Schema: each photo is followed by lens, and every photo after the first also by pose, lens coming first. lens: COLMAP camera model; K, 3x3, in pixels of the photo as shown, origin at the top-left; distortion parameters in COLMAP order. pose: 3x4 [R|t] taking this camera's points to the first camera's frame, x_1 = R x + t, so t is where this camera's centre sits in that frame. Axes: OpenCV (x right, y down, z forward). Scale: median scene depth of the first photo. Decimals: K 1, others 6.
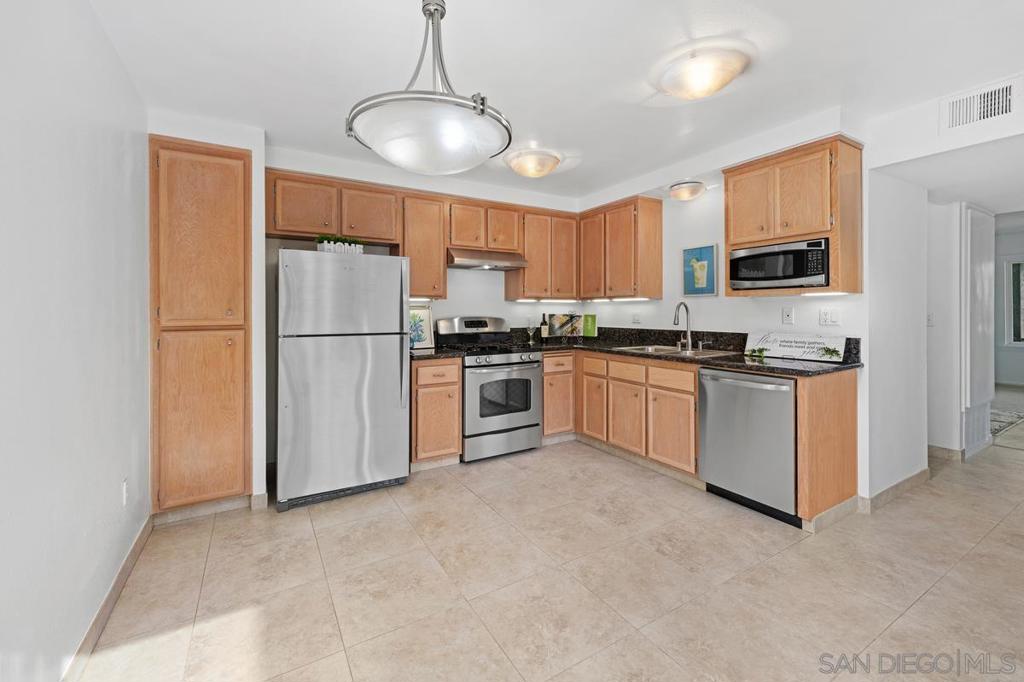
lens RADIAL K [[417.7, 0, 501.9], [0, 417.7, 315.3], [0, 0, 1]] dist [0.001621, -0.000427]
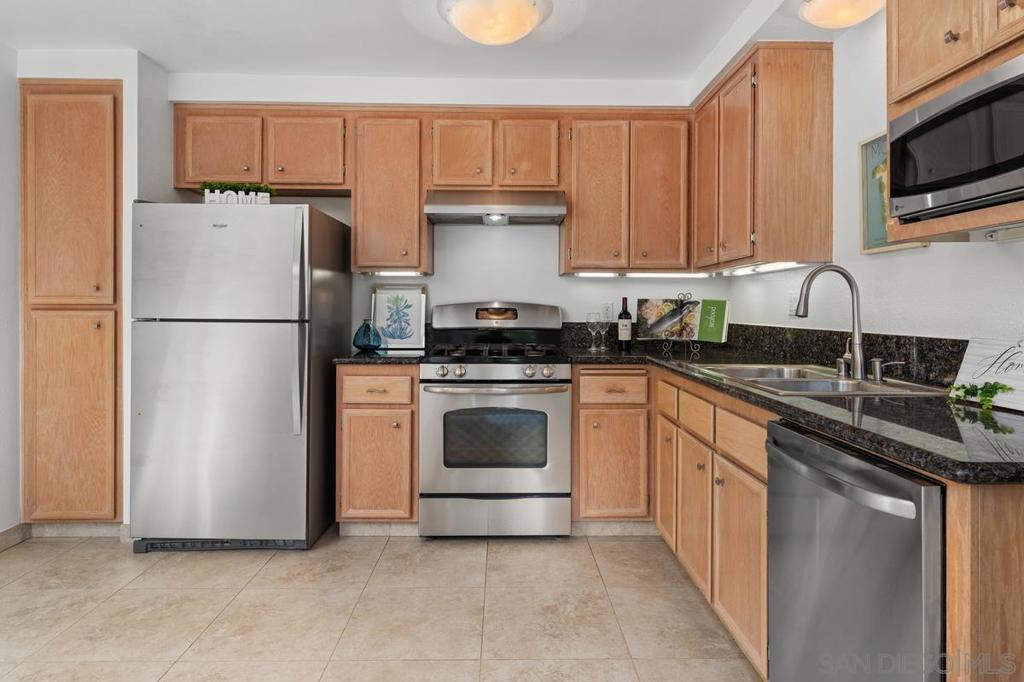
lens RADIAL K [[577.1, 0, 499.0], [0, 577.1, 311.9], [0, 0, 1]] dist [0.000647, 0.001036]
pose [[0.872335, 0.012464, -0.488750, 0.426983], [-0.013707, 0.999906, 0.001034, 0.020788], [0.488717, 0.005797, 0.872423, 0.321962]]
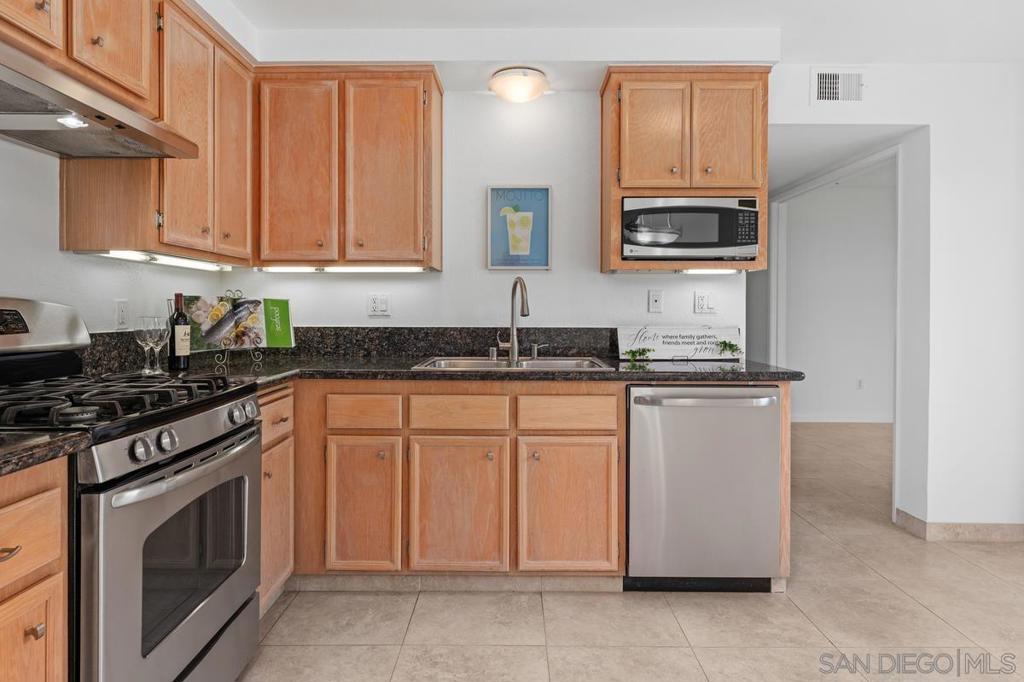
lens RADIAL K [[577.1, 0, 503.6], [0, 577.1, 317.7], [0, 0, 1]] dist [0.000647, 0.001036]
pose [[0.505613, -0.004661, 0.862748, -0.263047], [0.003075, 0.999989, 0.003601, 0.021417], [-0.862755, 0.000833, 0.505622, 0.620346]]
